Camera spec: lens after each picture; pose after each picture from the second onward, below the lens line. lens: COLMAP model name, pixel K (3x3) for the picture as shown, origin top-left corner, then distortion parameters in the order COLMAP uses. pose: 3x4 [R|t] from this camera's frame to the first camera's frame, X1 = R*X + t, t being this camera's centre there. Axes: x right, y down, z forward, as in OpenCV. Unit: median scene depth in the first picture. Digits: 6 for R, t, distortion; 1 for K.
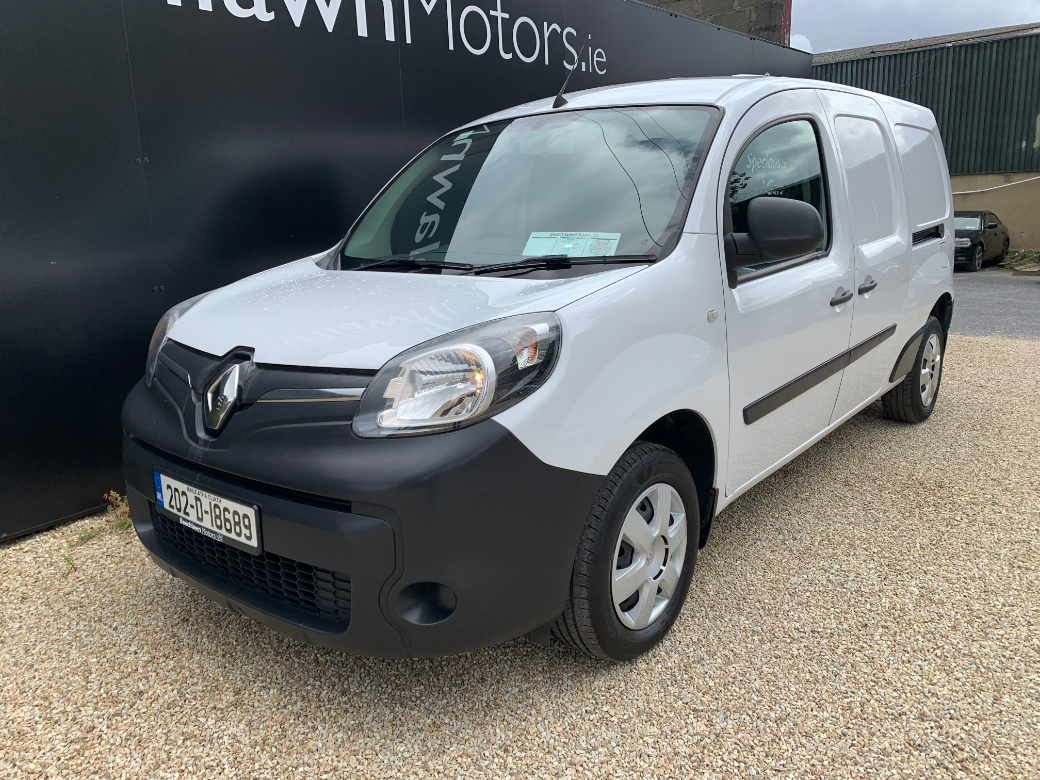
lens RADIAL K [[779.4, 0, 520.0], [0, 779.4, 390.0], [0, 0, 1]] dist [0.013011, -0.002753]
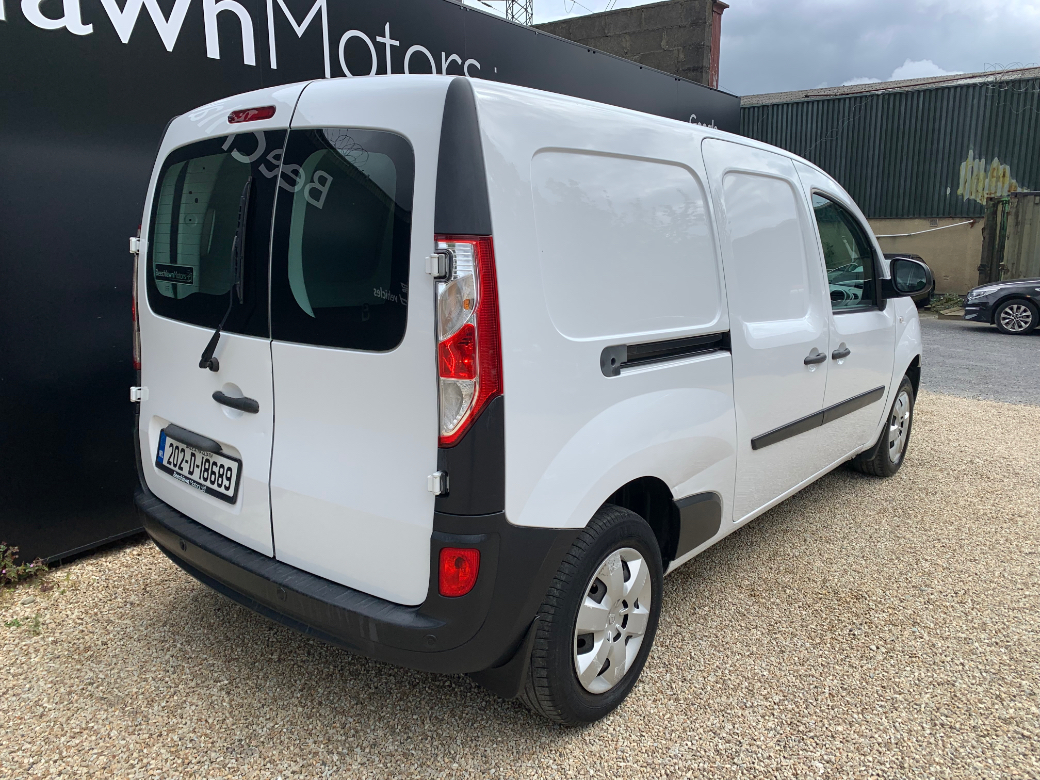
lens RADIAL K [[779.4, 0, 520.0], [0, 779.4, 390.0], [0, 0, 1]] dist [0.013011, -0.002753]
pose [[0.997410, 0.018184, 0.069582, 0.069844], [-0.016054, 0.999389, -0.031044, -0.054889], [-0.070104, 0.029846, 0.997093, 0.106263]]
